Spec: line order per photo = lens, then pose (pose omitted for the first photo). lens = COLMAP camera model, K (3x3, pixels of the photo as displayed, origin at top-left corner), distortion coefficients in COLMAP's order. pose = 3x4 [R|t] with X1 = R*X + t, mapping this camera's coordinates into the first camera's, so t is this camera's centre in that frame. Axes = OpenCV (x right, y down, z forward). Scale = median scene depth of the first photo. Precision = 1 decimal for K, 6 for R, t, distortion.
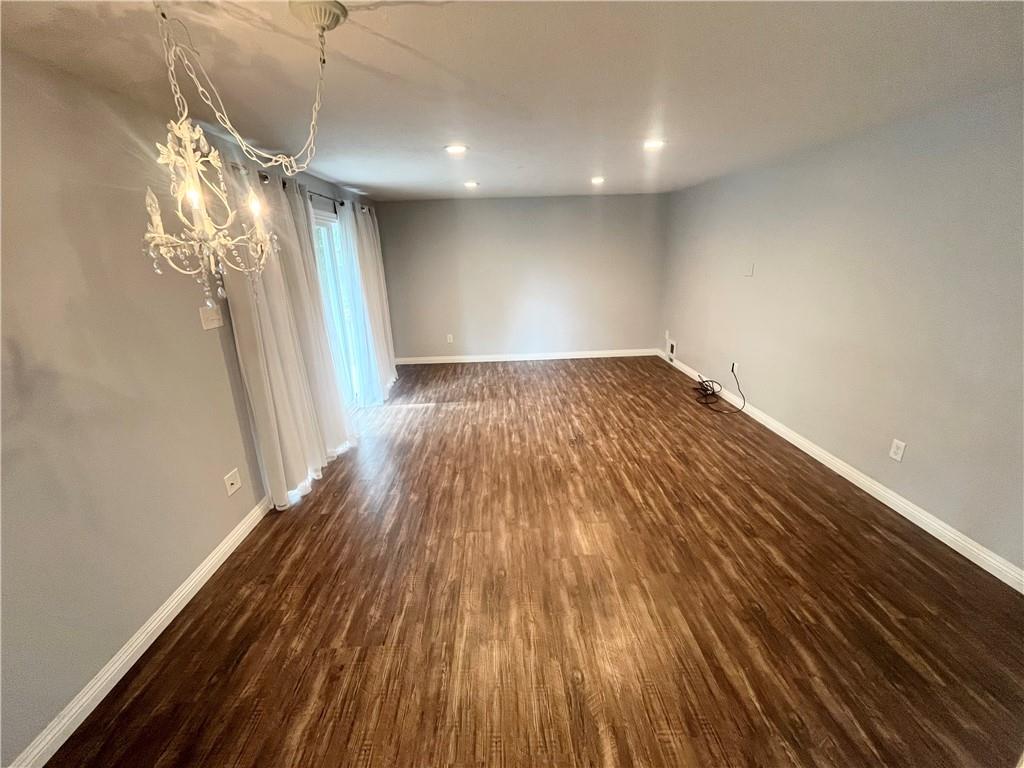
lens RADIAL K [[414.5, 0, 507.8], [0, 414.5, 386.8], [0, 0, 1]] dist [0.001787, -0.000242]
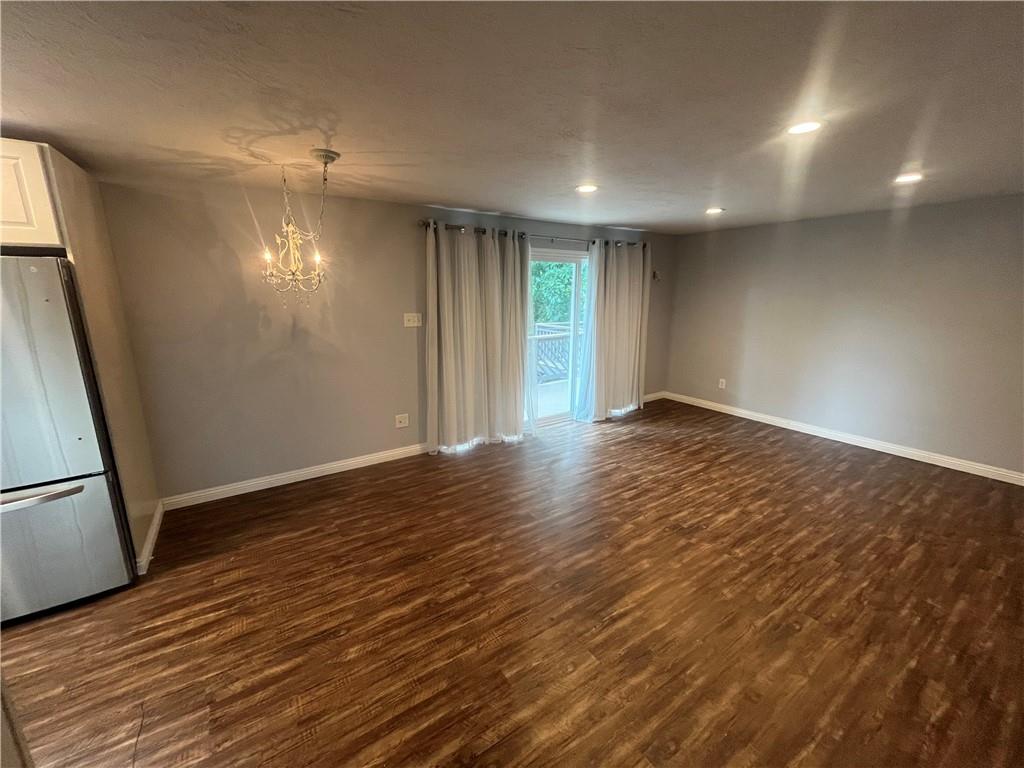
lens RADIAL K [[414.5, 0, 511.5], [0, 414.5, 384.8], [0, 0, 1]] dist [0.001787, -0.000242]
pose [[0.529728, 0.215215, -0.820409, 0.758332], [-0.275154, 0.958564, 0.073794, -0.127175], [0.802296, 0.186648, 0.566996, 0.351390]]
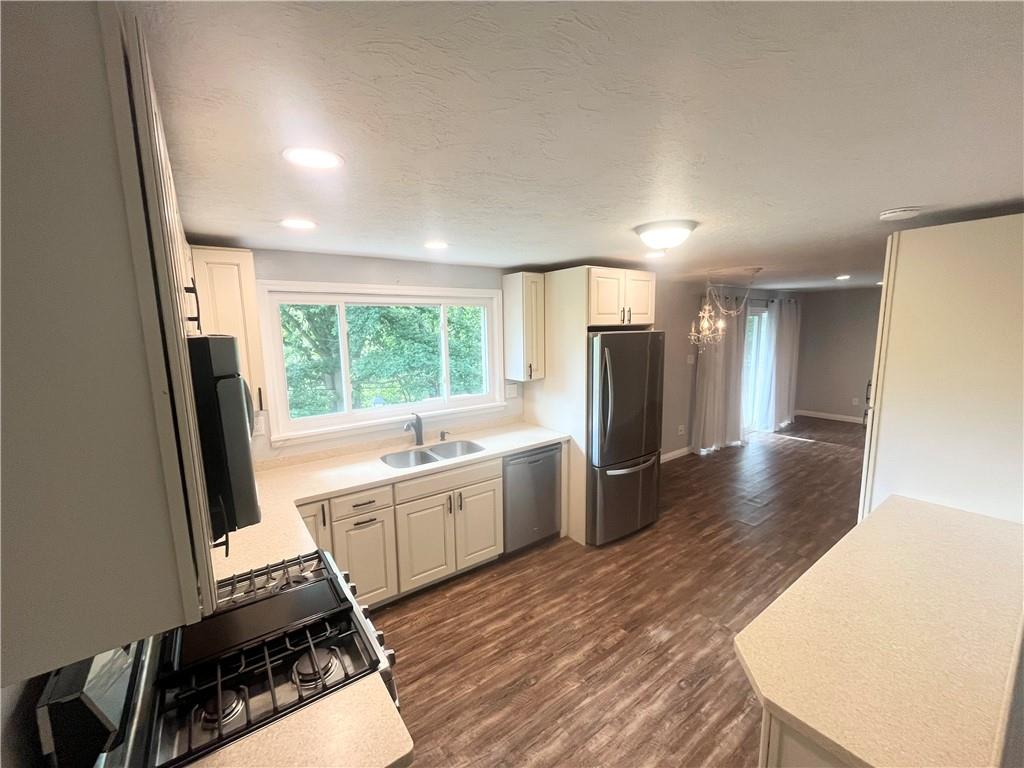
lens RADIAL K [[414.5, 0, 512.8], [0, 414.5, 387.8], [0, 0, 1]] dist [0.001787, -0.000242]
pose [[0.574308, 0.133299, -0.807714, 0.545433], [-0.251501, 0.967668, -0.019128, 0.246170], [0.779049, 0.214127, 0.589264, -0.987383]]
